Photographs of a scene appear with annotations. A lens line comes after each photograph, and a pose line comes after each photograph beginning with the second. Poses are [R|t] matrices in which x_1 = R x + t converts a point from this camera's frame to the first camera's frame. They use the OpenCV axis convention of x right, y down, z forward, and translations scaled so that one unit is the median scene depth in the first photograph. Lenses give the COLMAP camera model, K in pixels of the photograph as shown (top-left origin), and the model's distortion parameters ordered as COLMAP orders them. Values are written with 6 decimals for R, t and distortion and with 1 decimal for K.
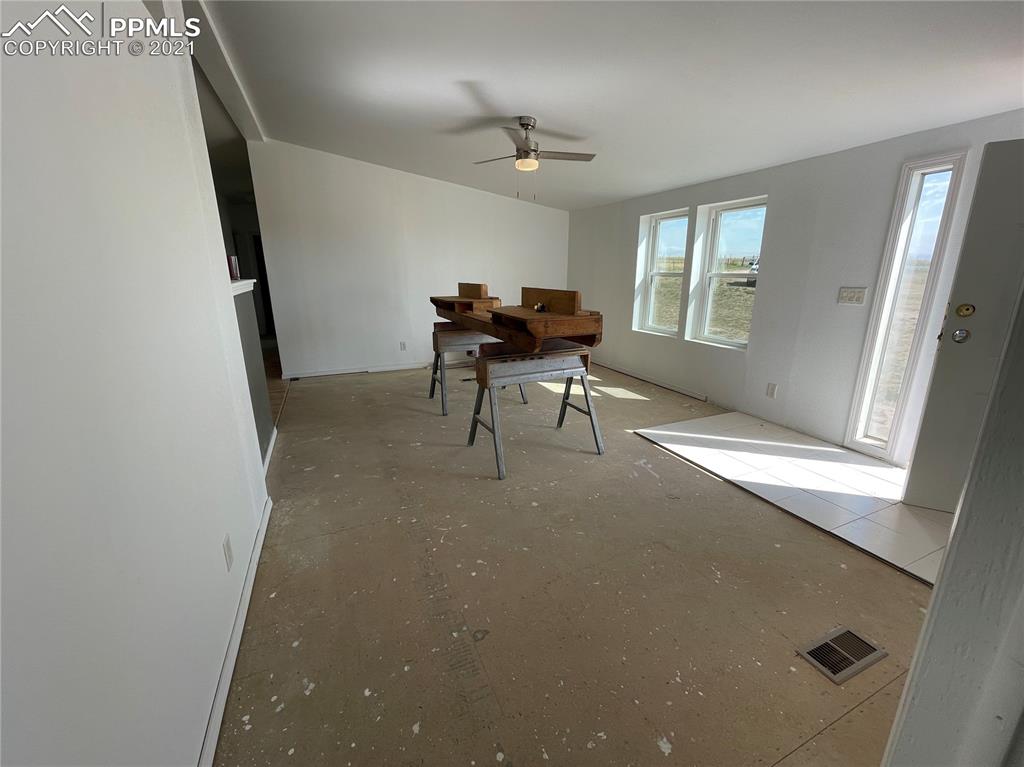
lens RADIAL K [[416.3, 0, 515.6], [0, 416.3, 378.5], [0, 0, 1]] dist [-0.004442, 0.001185]
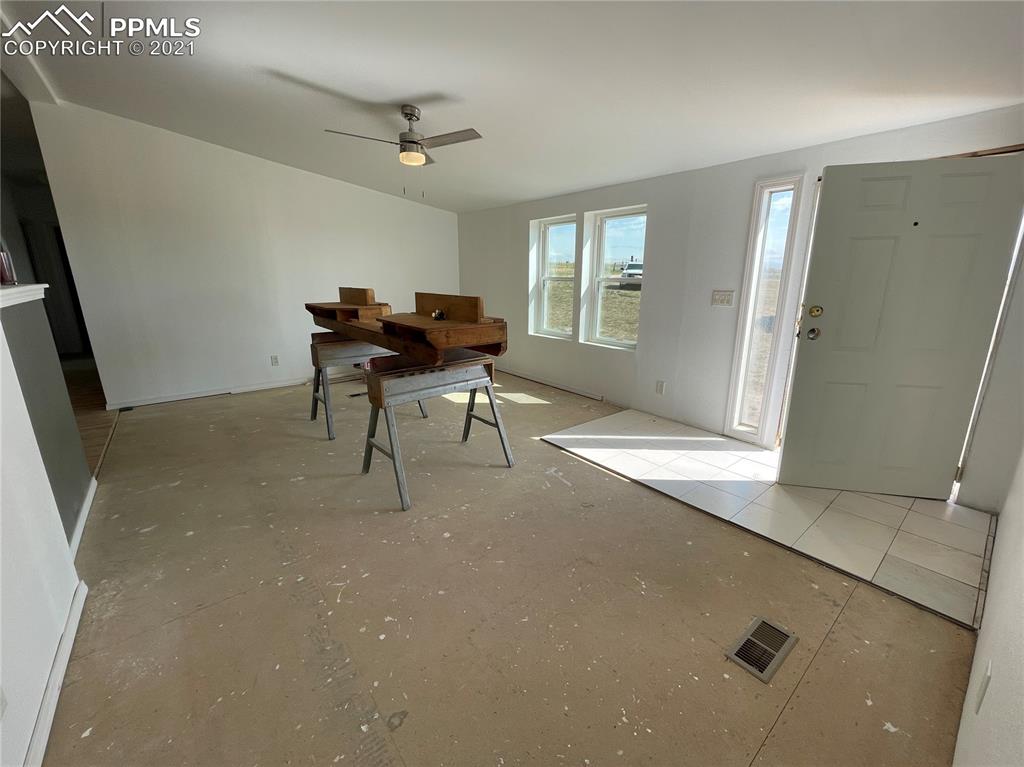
lens RADIAL K [[416.3, 0, 515.6], [0, 416.3, 377.5], [0, 0, 1]] dist [-0.004442, 0.001185]
pose [[0.965668, -0.057356, 0.253370, -0.014499], [0.059919, 0.998200, -0.002404, -0.020073], [-0.252776, 0.017503, 0.967367, 0.072514]]
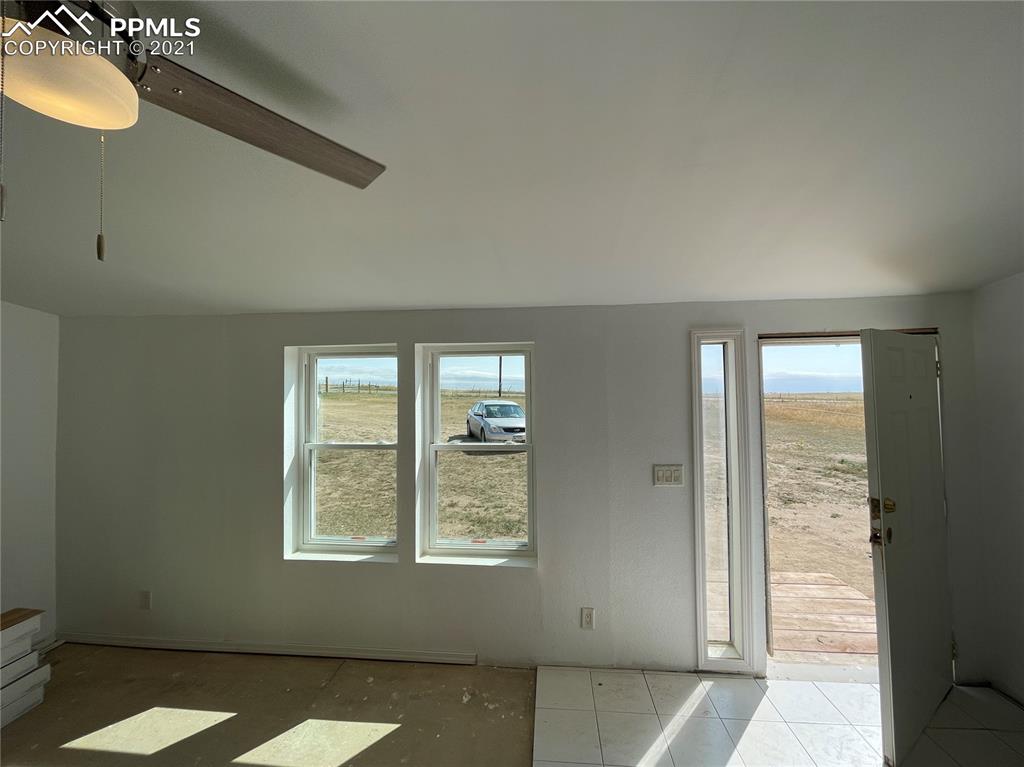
lens RADIAL K [[416.3, 0, 514.2], [0, 416.3, 385.9], [0, 0, 1]] dist [-0.004442, 0.001185]
pose [[0.484626, 0.025899, 0.874338, -0.044778], [0.227028, 0.961584, -0.154319, -0.306484], [-0.844746, 0.273286, 0.460128, 0.827177]]
